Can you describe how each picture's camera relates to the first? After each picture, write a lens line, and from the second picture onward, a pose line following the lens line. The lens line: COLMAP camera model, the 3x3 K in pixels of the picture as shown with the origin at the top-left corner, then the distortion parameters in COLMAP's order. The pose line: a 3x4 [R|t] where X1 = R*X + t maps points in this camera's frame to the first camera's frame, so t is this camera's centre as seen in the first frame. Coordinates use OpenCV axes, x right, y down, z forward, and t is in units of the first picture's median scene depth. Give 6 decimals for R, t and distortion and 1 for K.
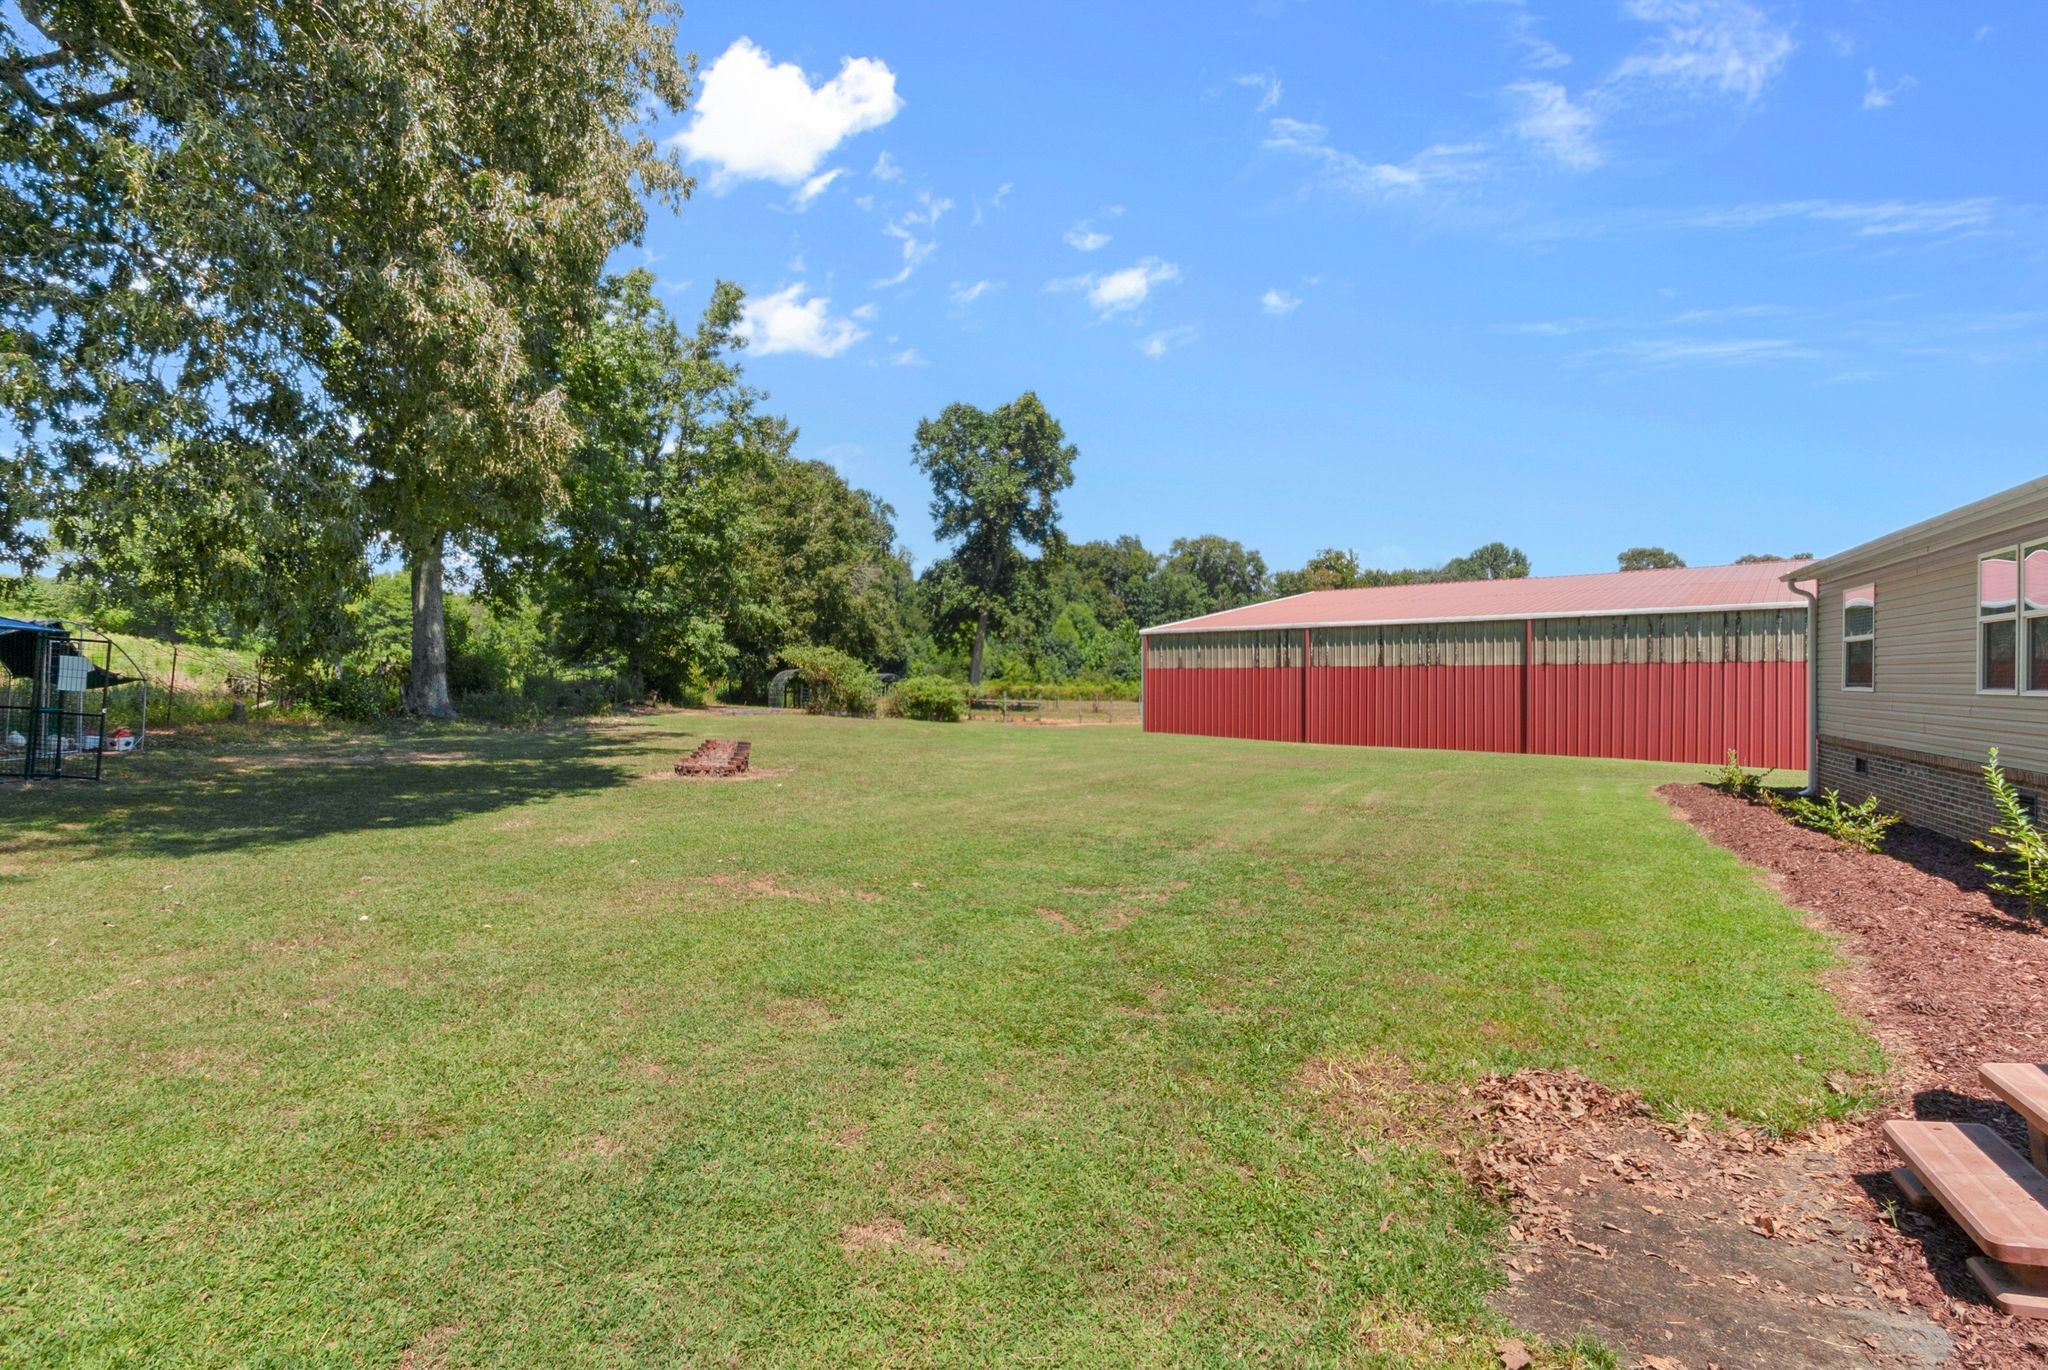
lens RADIAL K [[913.7, 0, 1029.3], [0, 913.7, 701.1], [0, 0, 1]] dist [0.002374, -0.000008]
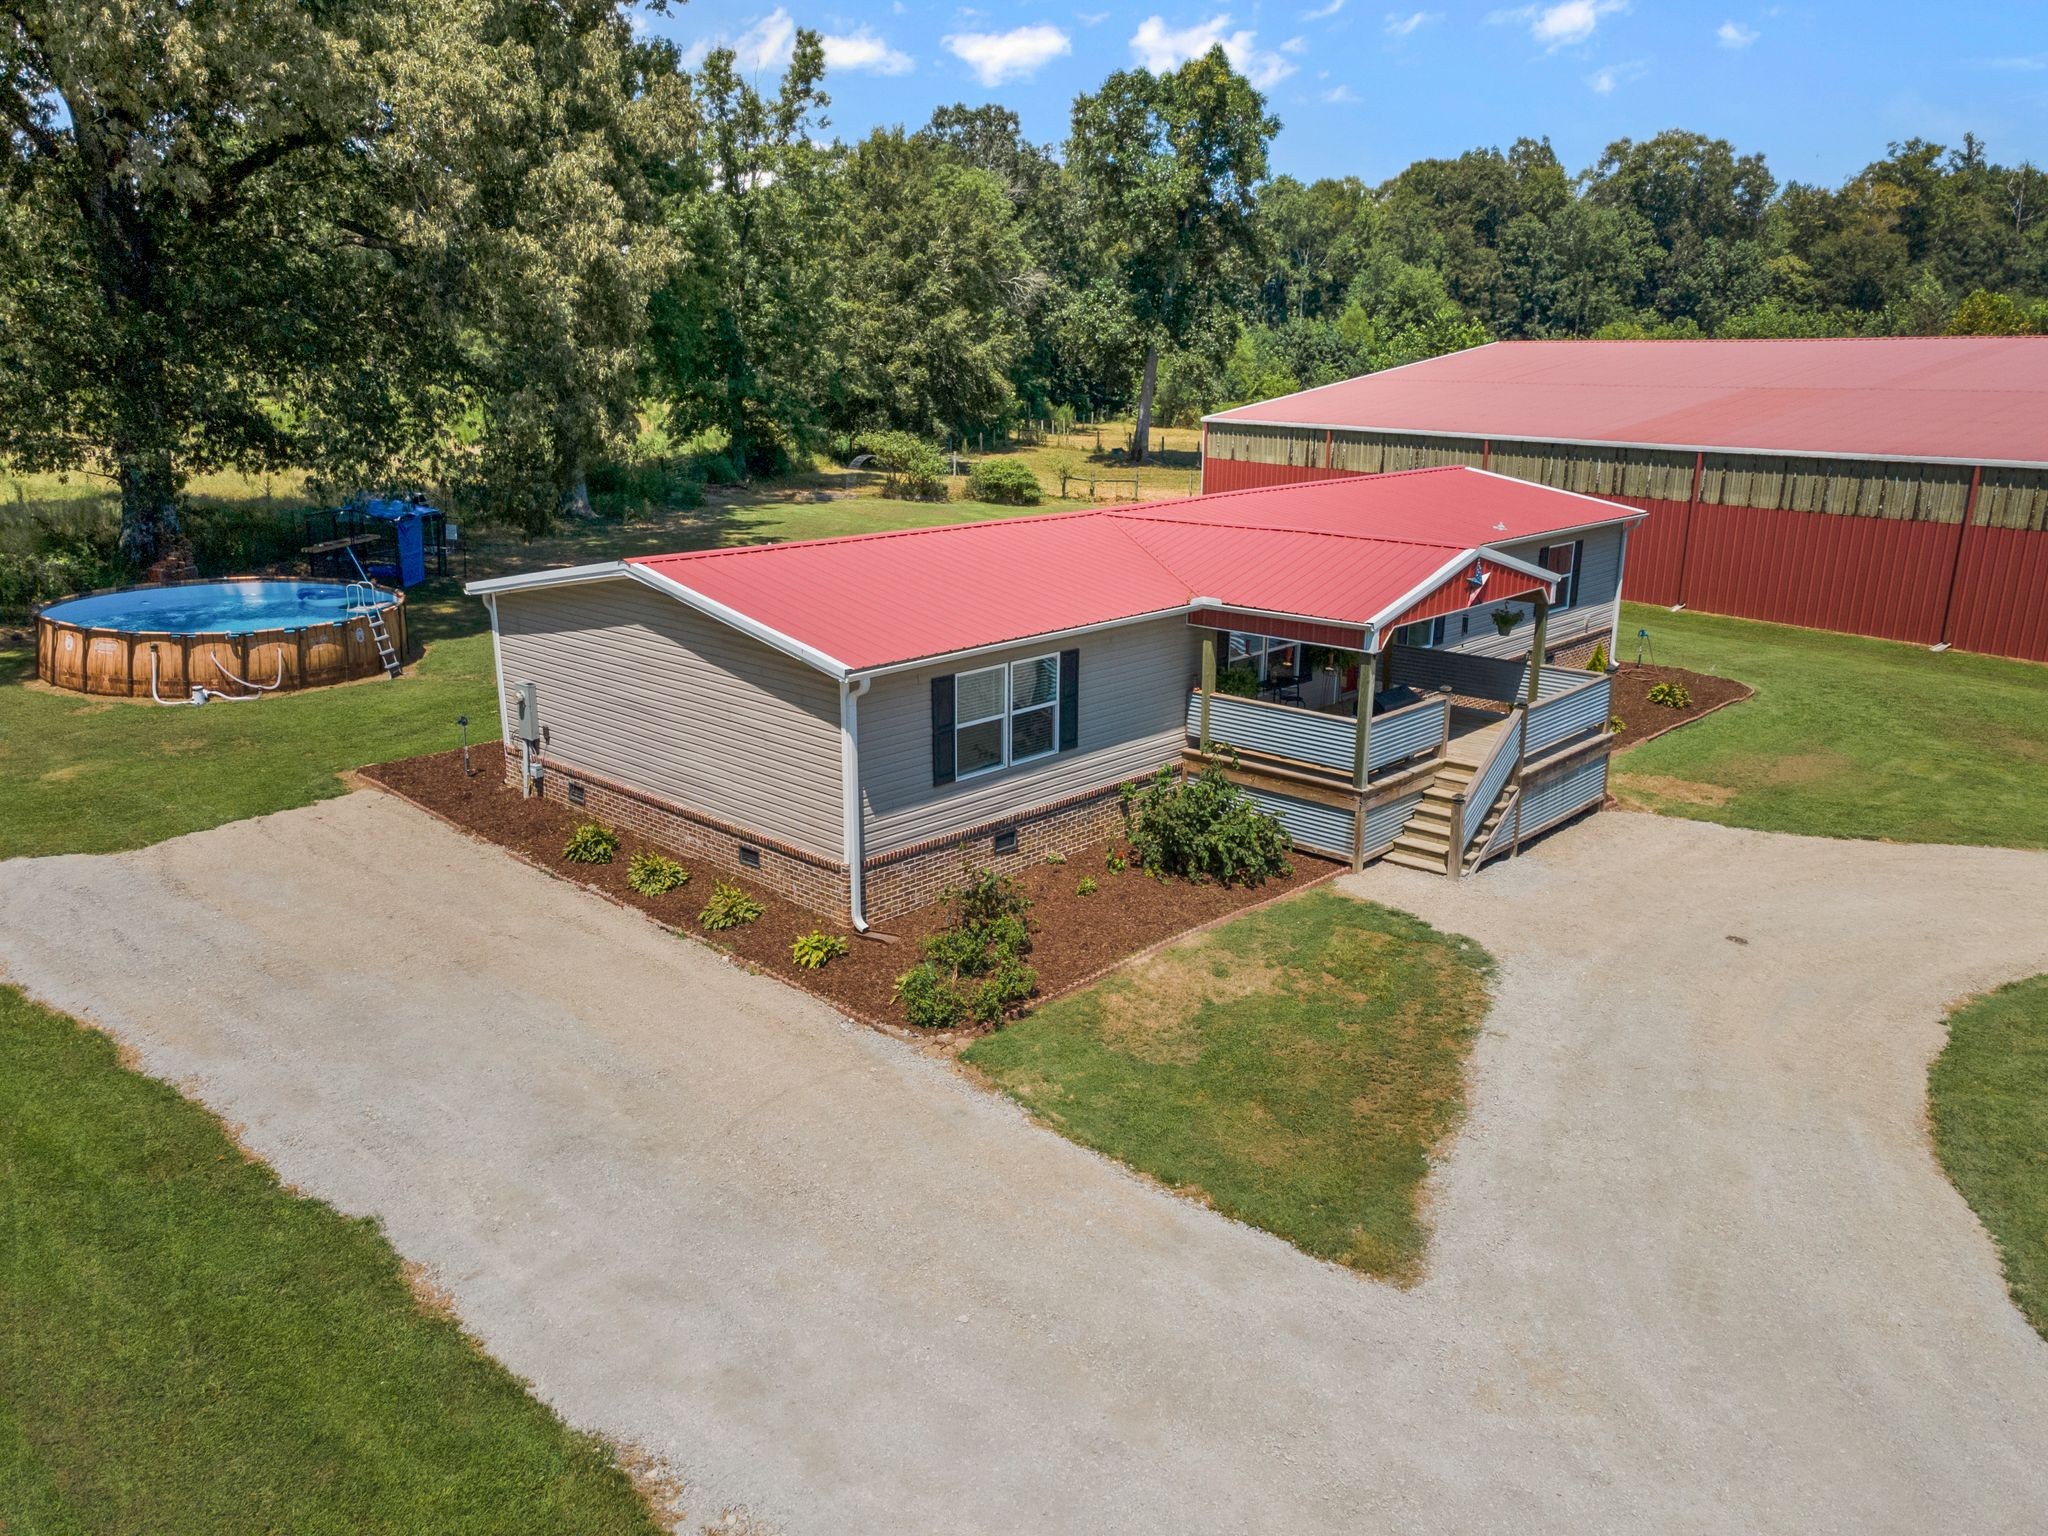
lens RADIAL K [[1472.3, 0, 1031.3], [0, 1472.3, 773.6], [0, 0, 1]] dist [0.042946, 0.004550]
pose [[0.960628, 0.078291, -0.266580, 0.291556], [-0.007114, 0.966094, 0.258093, -0.085448], [0.277748, -0.246034, 0.928614, -0.454228]]
